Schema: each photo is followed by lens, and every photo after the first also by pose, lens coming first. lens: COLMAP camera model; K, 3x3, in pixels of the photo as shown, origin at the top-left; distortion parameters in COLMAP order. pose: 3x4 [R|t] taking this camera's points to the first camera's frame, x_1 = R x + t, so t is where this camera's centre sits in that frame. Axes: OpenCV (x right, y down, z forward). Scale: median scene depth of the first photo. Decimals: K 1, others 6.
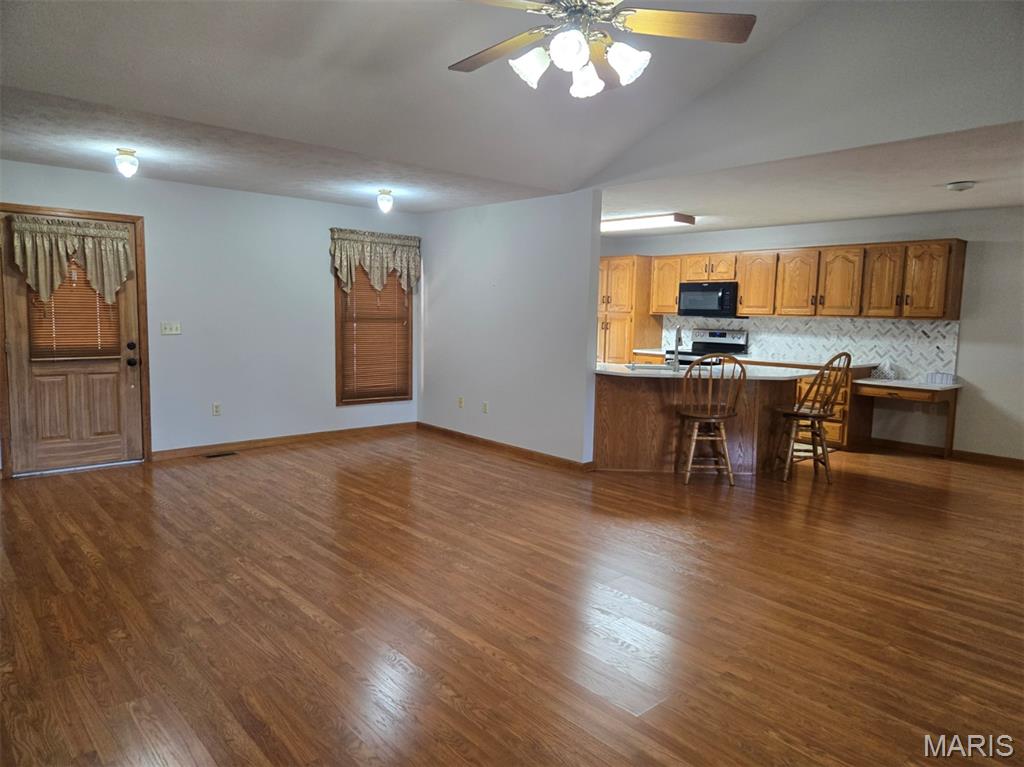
lens RADIAL K [[696.6, 0, 512.0], [0, 696.6, 383.5], [0, 0, 1]] dist [0.061058, -0.054281]
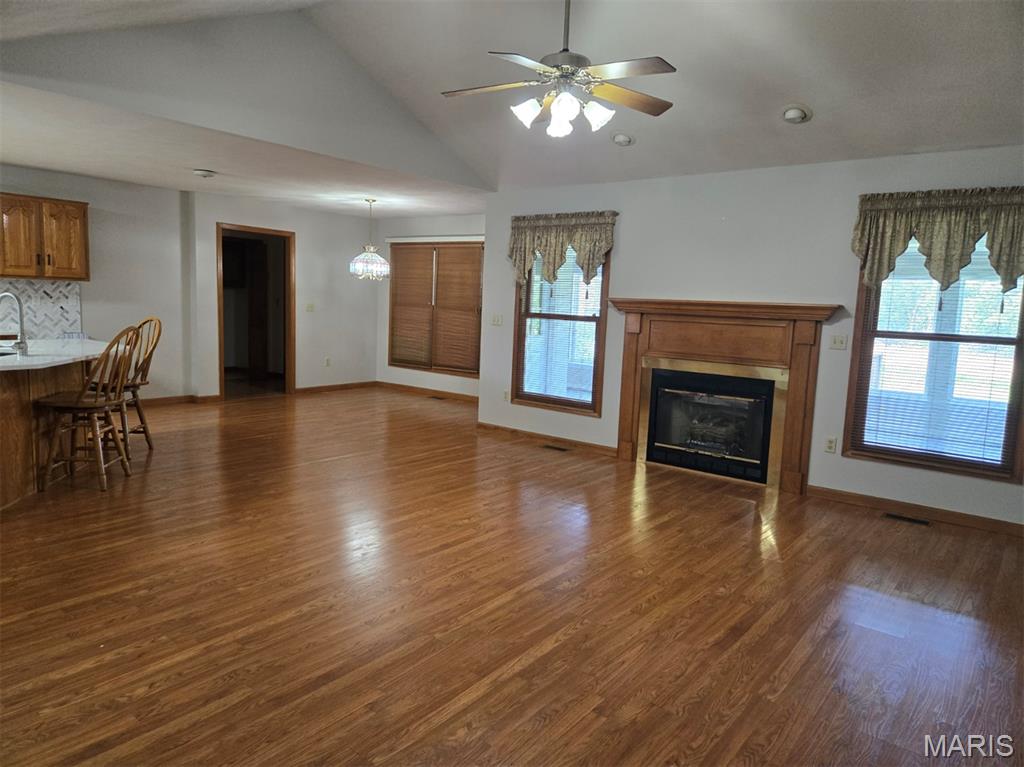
lens RADIAL K [[707.7, 0, 509.3], [0, 707.7, 382.5], [0, 0, 1]] dist [0.065376, -0.060311]
pose [[-0.194837, -0.144432, 0.970143, -0.537140], [0.061722, 0.985333, 0.159089, -0.070538], [-0.978892, 0.090875, -0.183065, 0.580825]]
